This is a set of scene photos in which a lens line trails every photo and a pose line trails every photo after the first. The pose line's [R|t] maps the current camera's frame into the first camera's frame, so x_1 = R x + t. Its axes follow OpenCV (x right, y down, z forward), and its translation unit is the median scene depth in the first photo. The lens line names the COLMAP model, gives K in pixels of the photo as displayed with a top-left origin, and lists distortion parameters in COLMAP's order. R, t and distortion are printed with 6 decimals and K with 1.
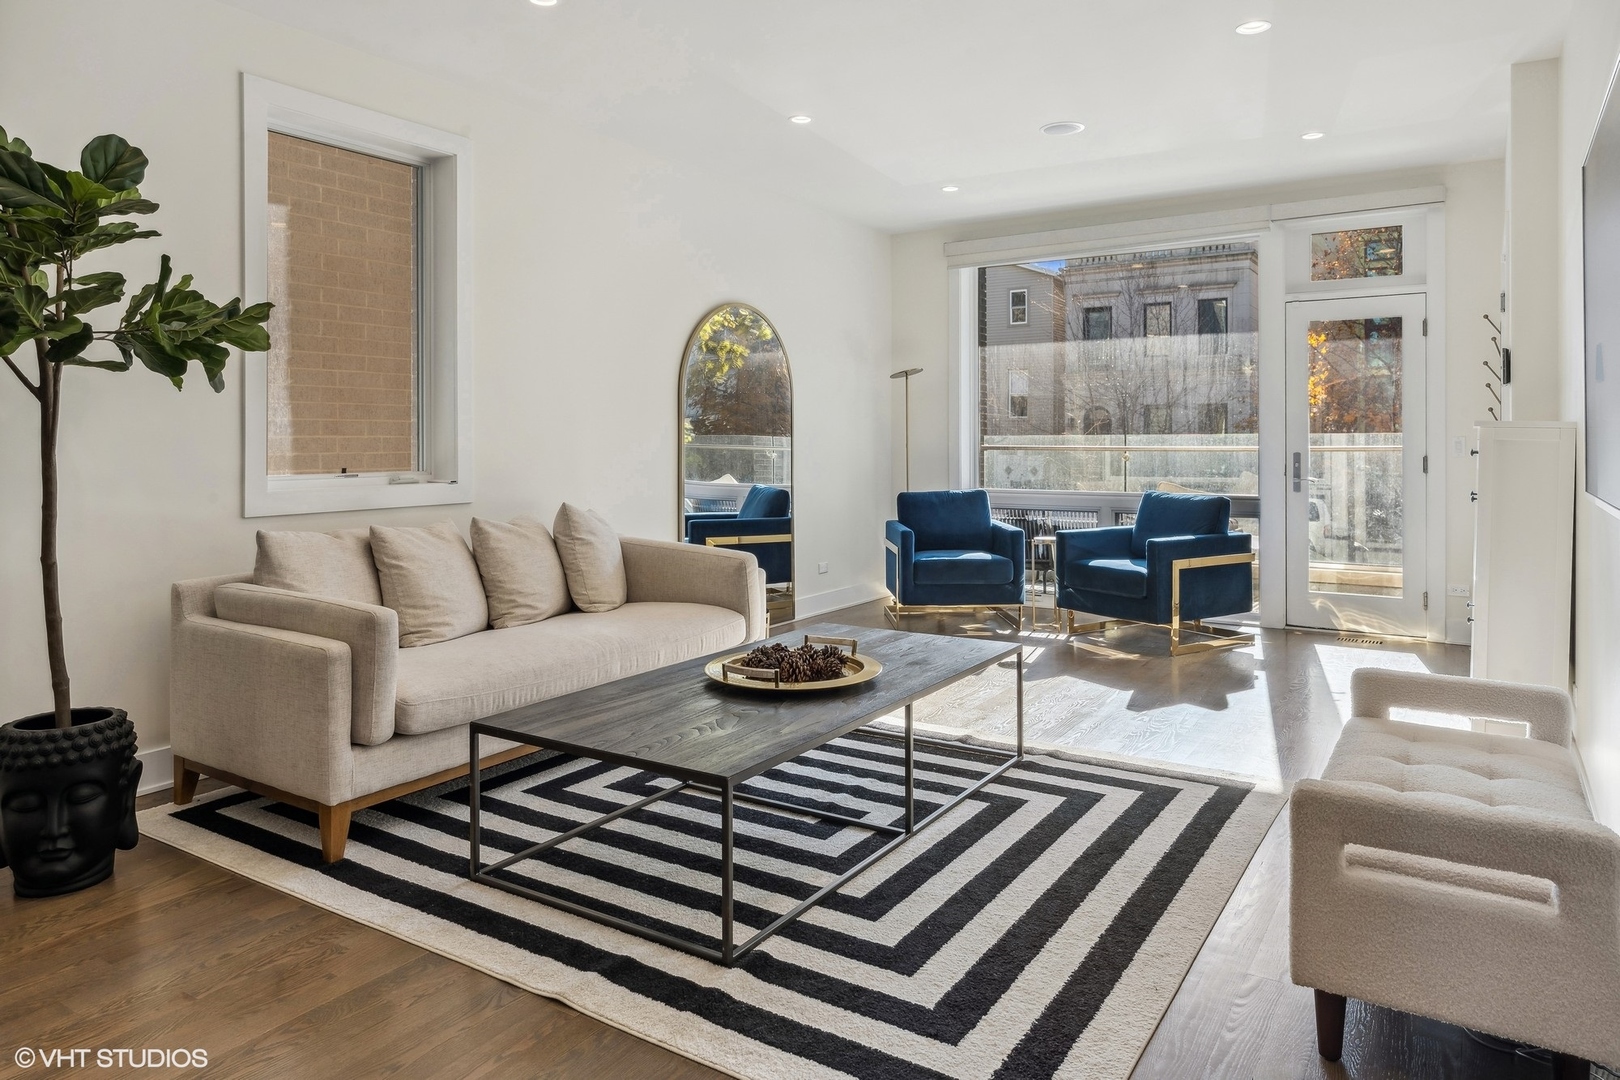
lens RADIAL K [[1054.5, 0, 810.5], [0, 1054.5, 623.7], [0, 0, 1]] dist [-0.003895, -0.002523]
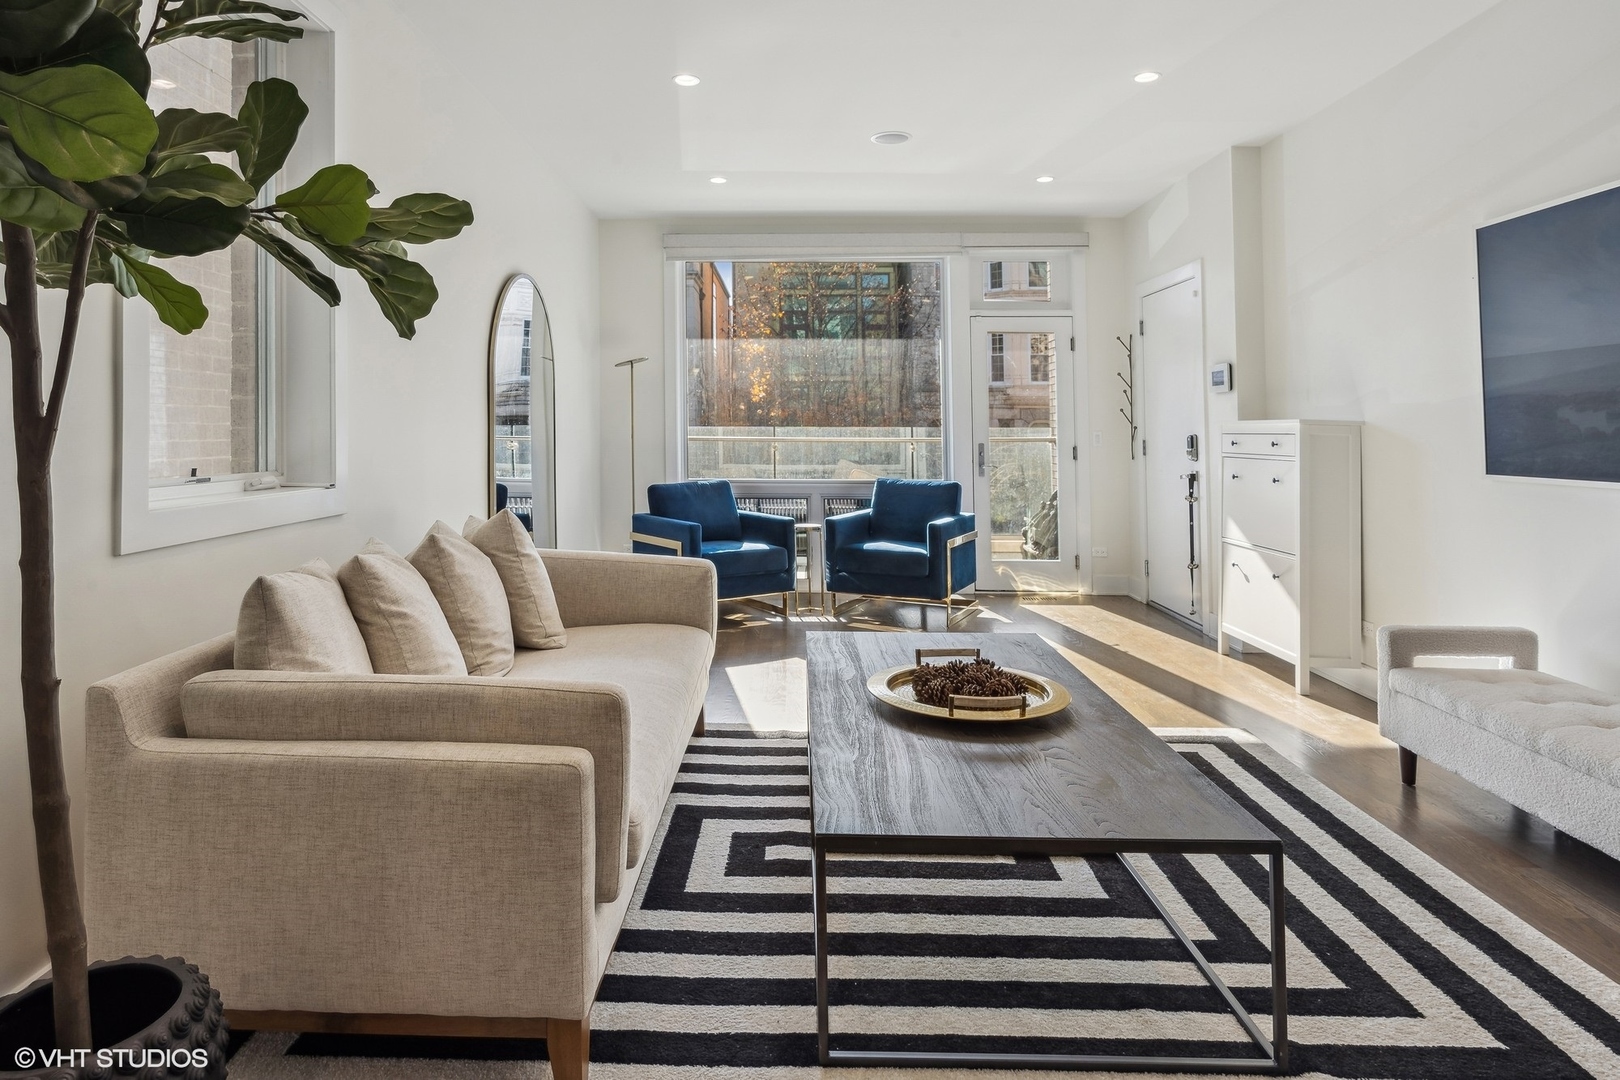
lens RADIAL K [[967.8, 0, 810.0], [0, 967.8, 540.0], [0, 0, 1]] dist [-0.001970, -0.000293]
pose [[0.848423, -0.052370, 0.526722, -0.387692], [0.084051, 0.995797, -0.036377, -0.045012], [-0.522603, 0.075134, 0.849259, 0.269002]]
